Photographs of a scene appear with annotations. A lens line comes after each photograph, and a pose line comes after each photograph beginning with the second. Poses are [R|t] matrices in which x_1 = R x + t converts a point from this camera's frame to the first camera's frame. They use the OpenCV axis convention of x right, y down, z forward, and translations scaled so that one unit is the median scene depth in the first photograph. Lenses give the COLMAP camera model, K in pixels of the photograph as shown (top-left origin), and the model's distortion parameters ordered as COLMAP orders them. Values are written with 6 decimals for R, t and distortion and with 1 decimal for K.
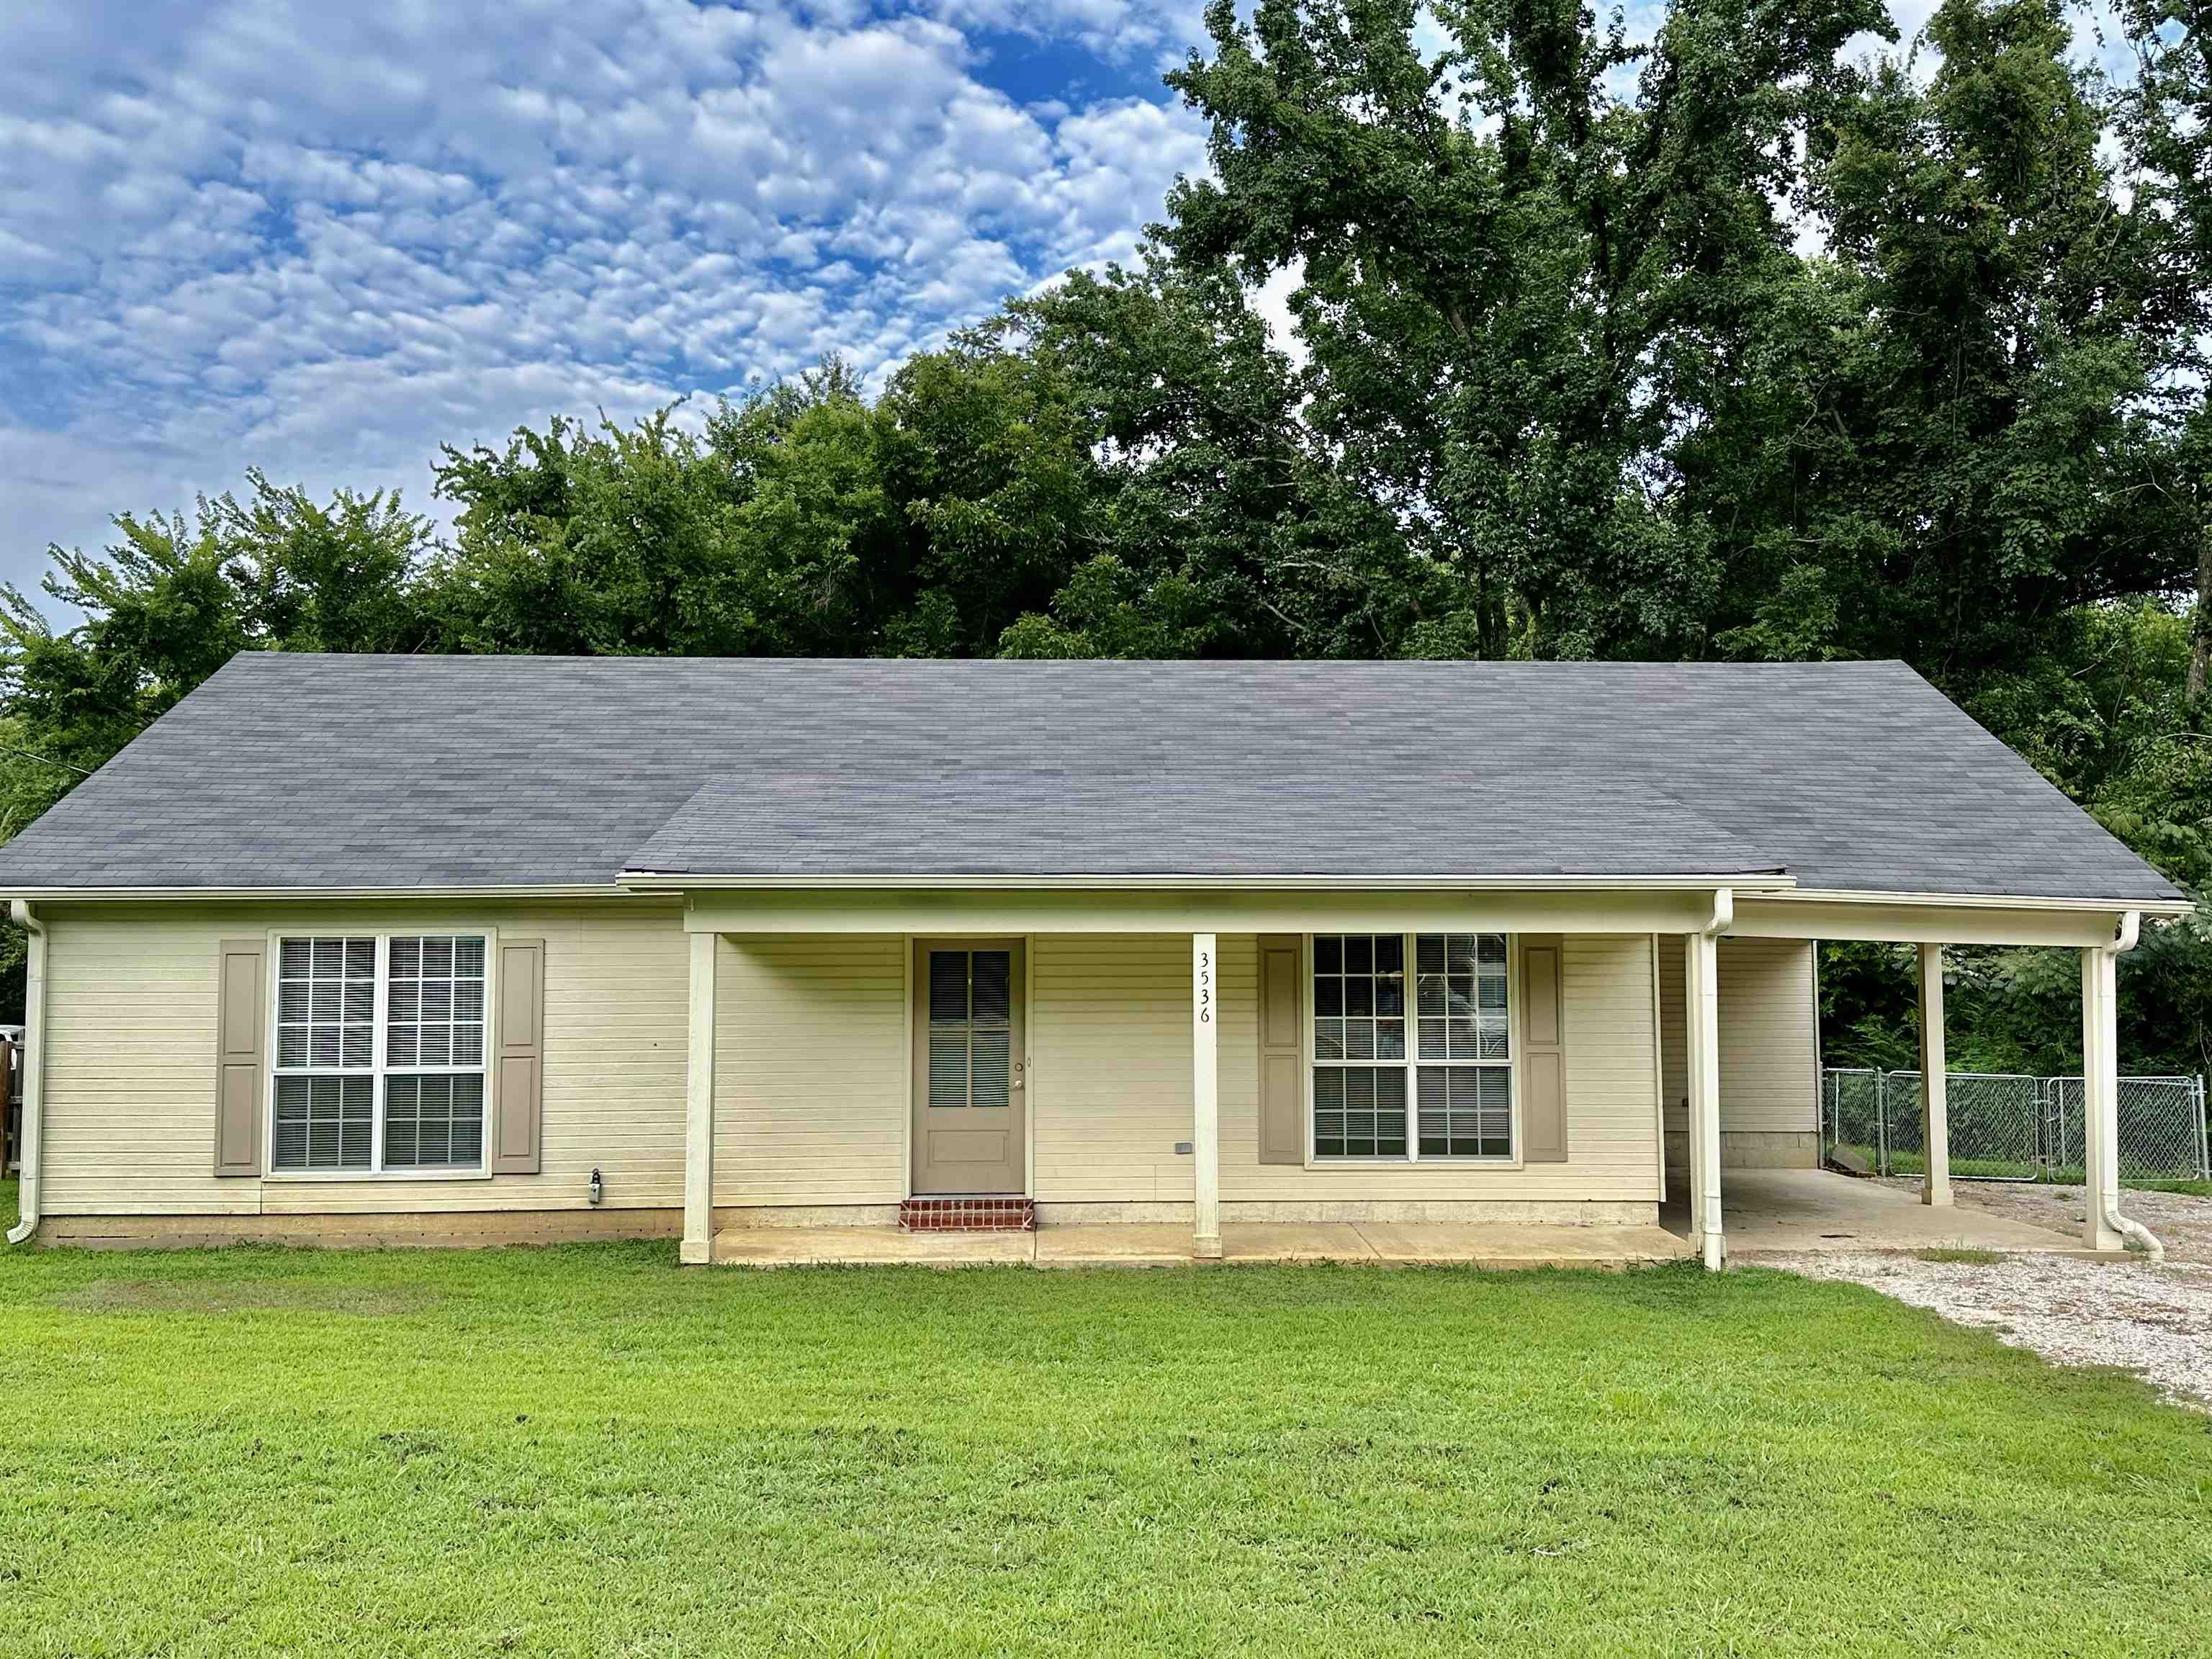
lens RADIAL K [[1893.7, 0, 1108.4], [0, 1893.7, 865.5], [0, 0, 1]] dist [0.161919, -0.300672]
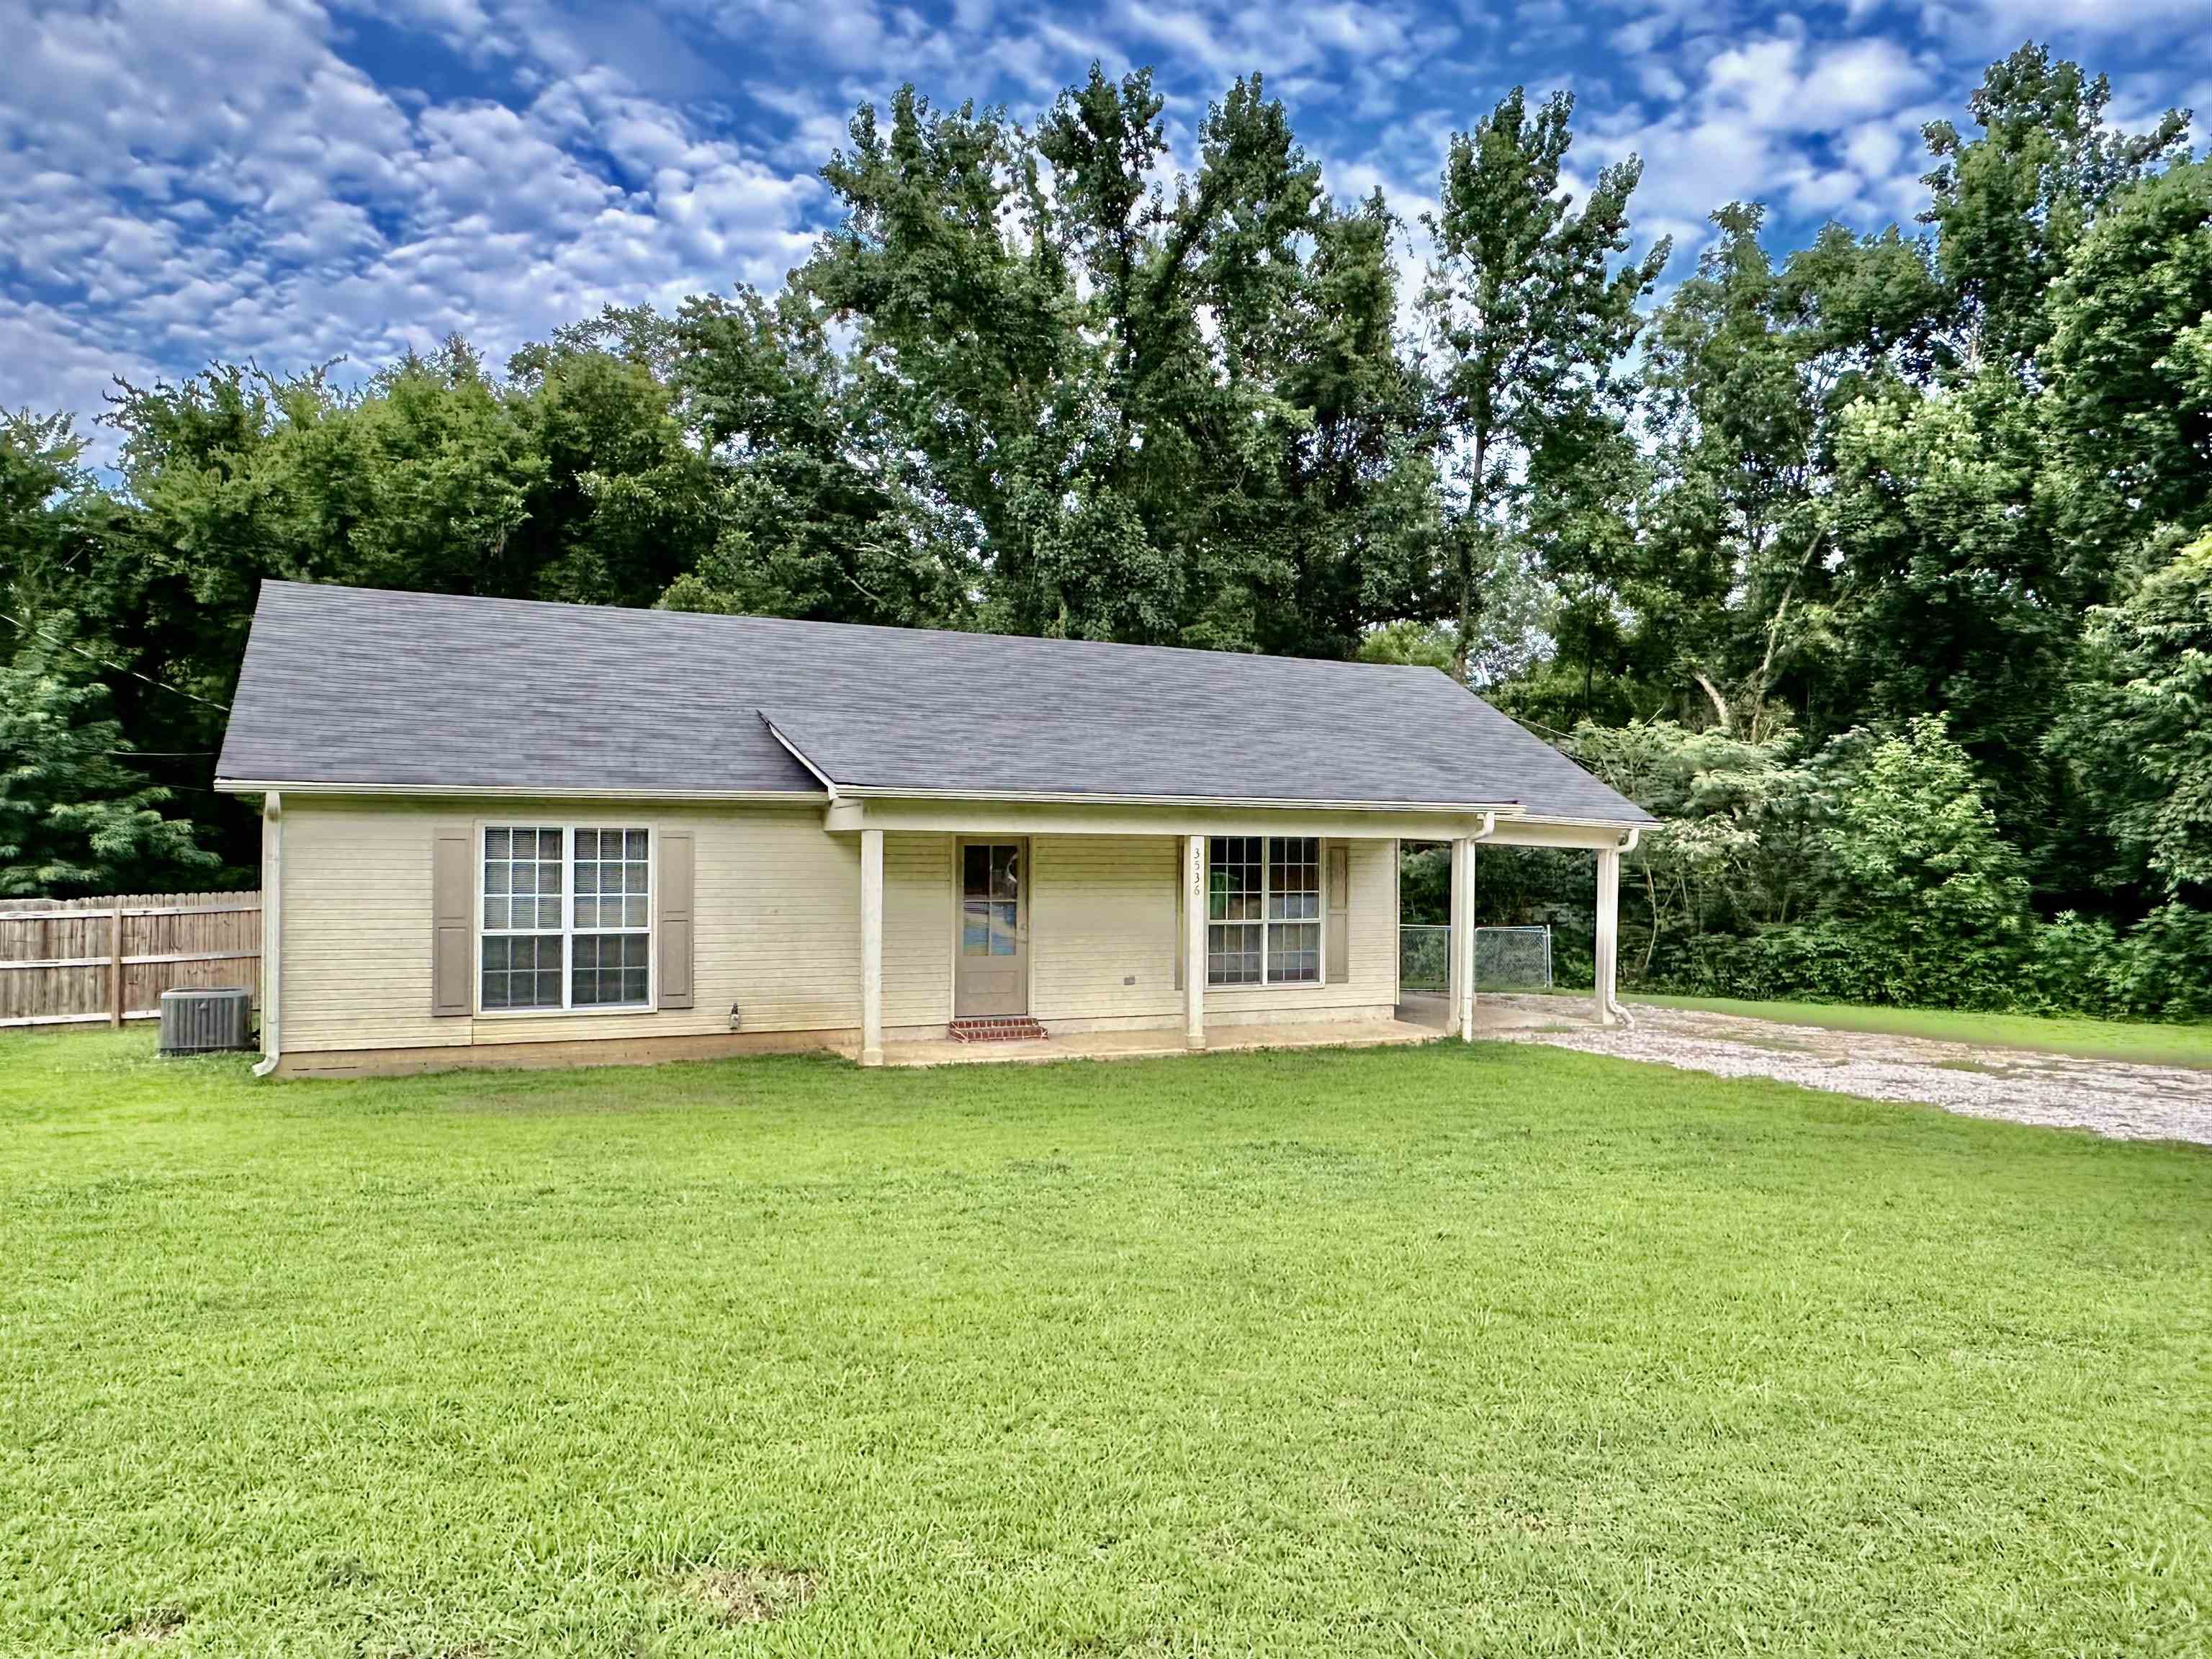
lens RADIAL K [[1533.0, 0, 1106.0], [0, 1533.0, 829.5], [0, 0, 1]] dist [0.007907, 0.009564]
pose [[0.921867, 0.015873, 0.387182, -0.436011], [-0.027849, 0.999291, 0.025341, 0.002146], [-0.386505, -0.034144, 0.921655, -0.081415]]
